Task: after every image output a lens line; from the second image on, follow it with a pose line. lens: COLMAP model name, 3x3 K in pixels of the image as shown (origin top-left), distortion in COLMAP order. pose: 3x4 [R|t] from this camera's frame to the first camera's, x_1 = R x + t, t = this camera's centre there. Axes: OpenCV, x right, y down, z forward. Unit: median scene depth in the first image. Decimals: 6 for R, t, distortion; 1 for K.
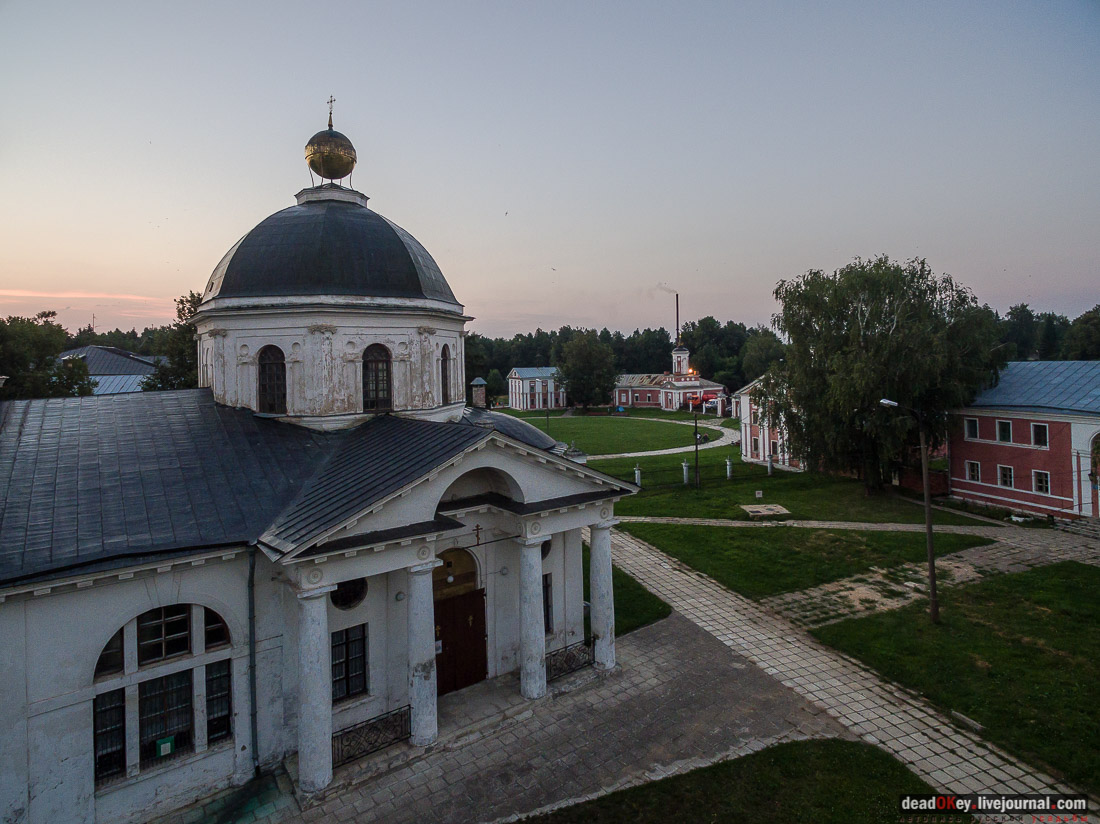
lens RADIAL K [[624.8, 0, 550.8], [0, 624.8, 378.4], [0, 0, 1]] dist [0.002336, 0.000974]
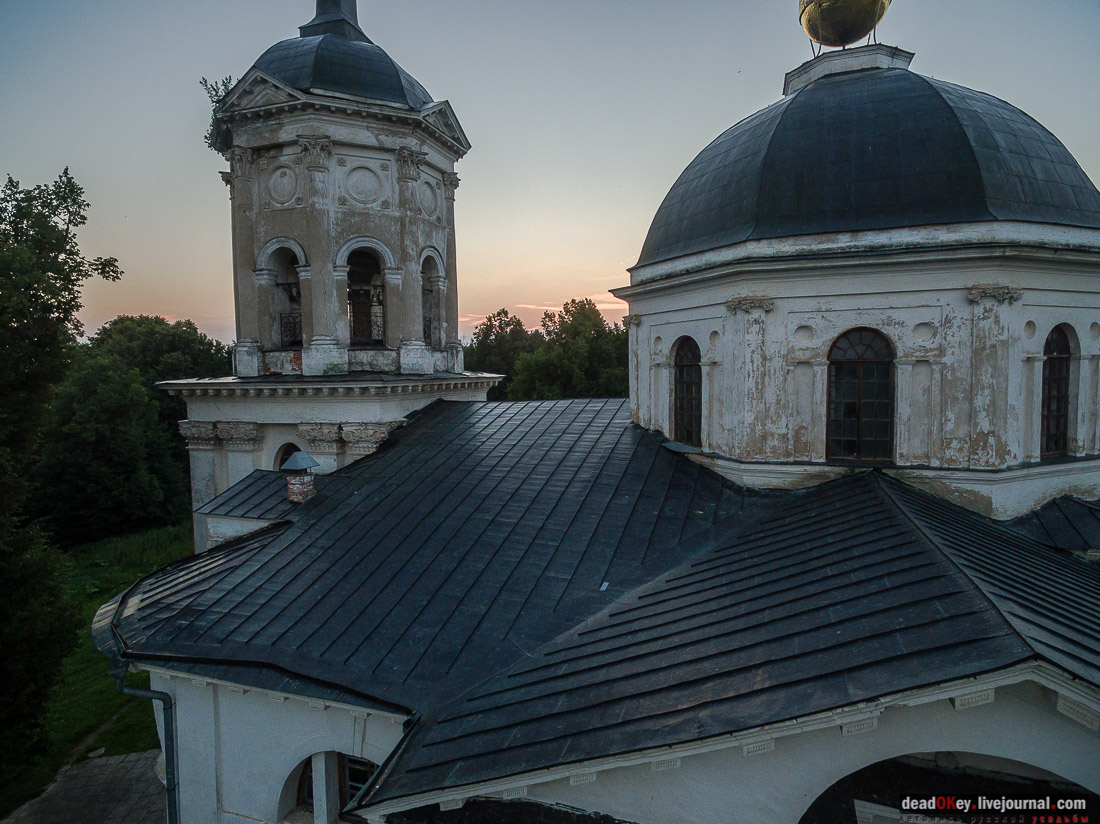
lens RADIAL K [[638.0, 0, 546.7], [0, 638.0, 405.2], [0, 0, 1]] dist [0.006512, 0.000979]
pose [[0.558224, 0.064543, -0.827176, 0.005812], [-0.020284, 0.997733, 0.064162, -0.022199], [0.829442, -0.019039, 0.558268, 0.517594]]
